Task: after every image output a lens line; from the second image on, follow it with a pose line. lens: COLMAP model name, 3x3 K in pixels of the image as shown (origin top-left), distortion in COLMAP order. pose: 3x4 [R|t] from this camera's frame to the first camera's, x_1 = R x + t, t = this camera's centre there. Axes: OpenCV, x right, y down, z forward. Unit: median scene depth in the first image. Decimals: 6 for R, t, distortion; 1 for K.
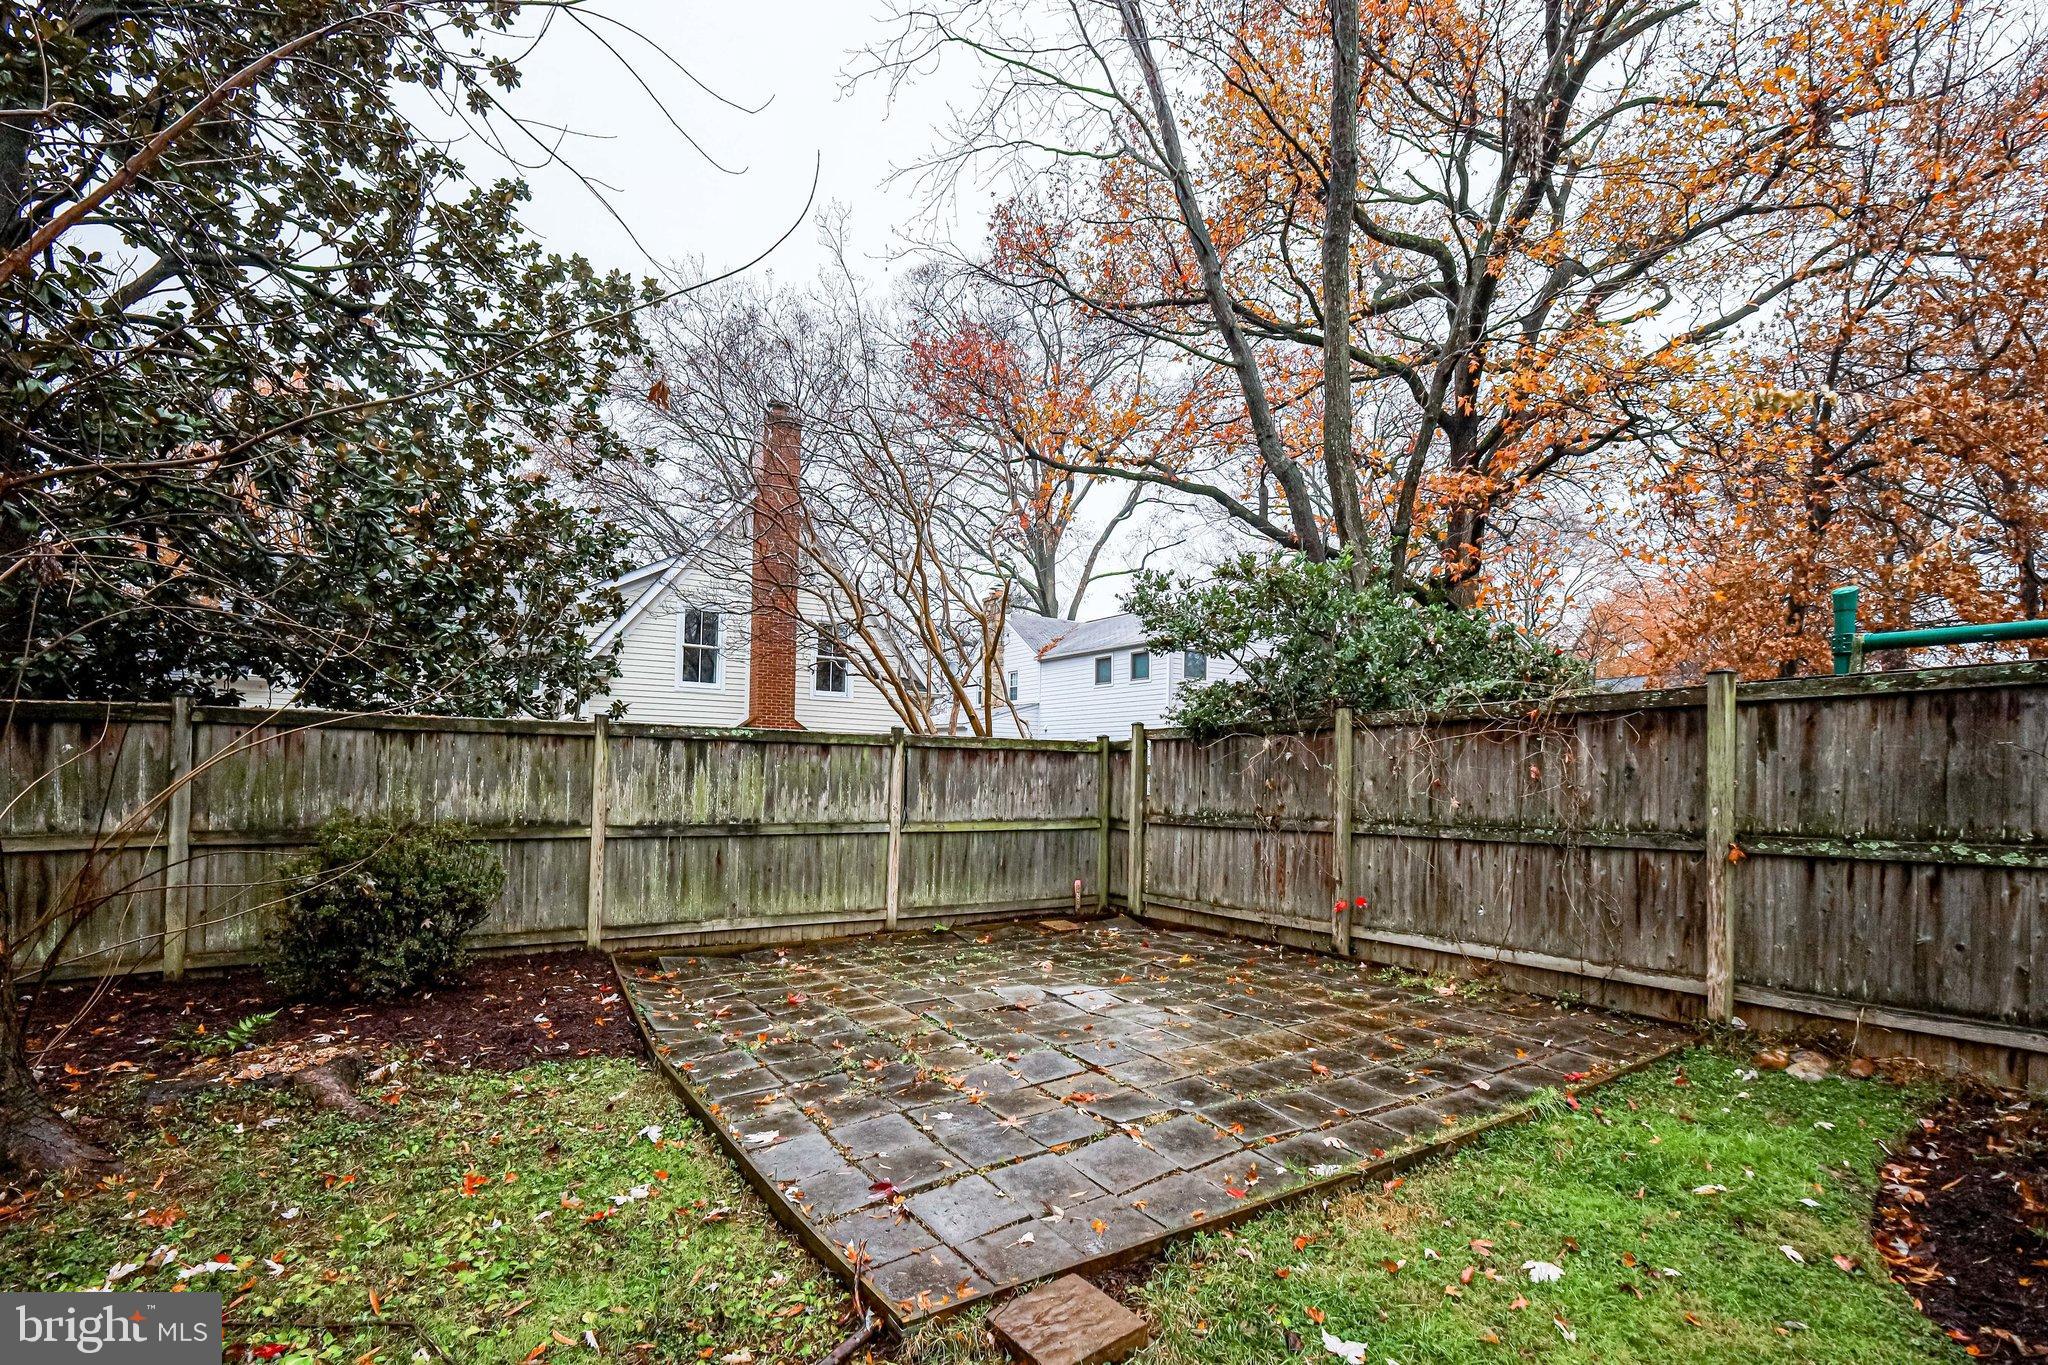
lens RADIAL K [[909.9, 0, 1028.9], [0, 909.9, 762.0], [0, 0, 1]] dist [0.008984, 0.000799]
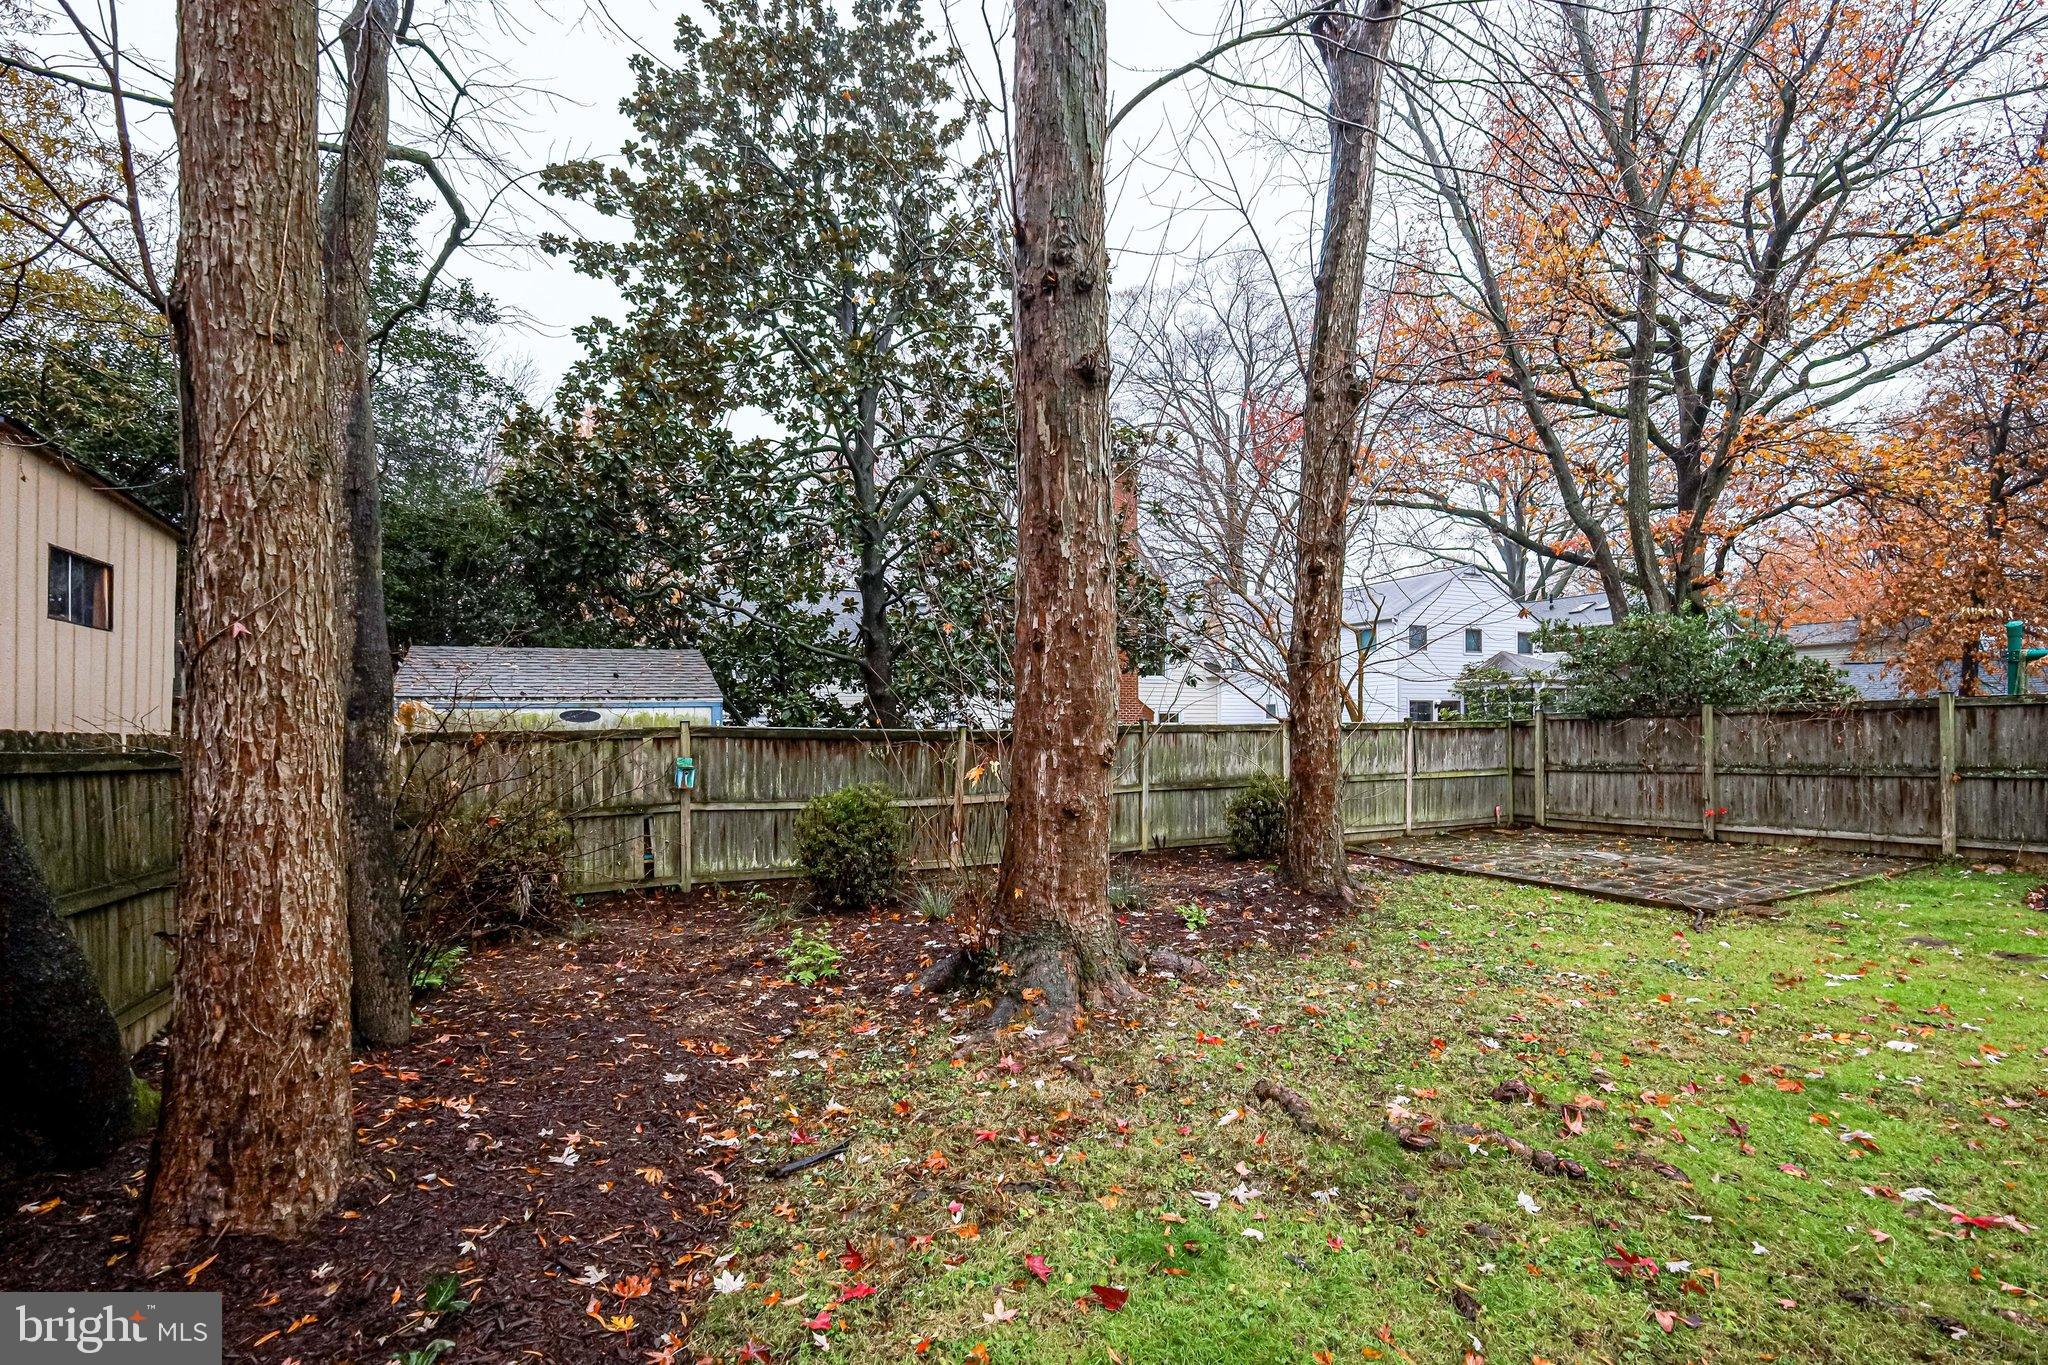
lens RADIAL K [[909.9, 0, 1038.5], [0, 909.9, 727.2], [0, 0, 1]] dist [0.008984, 0.000799]
pose [[0.994866, -0.027814, -0.097301, -0.903057], [0.029045, 0.999515, 0.011251, -0.081530], [0.096940, -0.014020, 0.995191, -1.055991]]
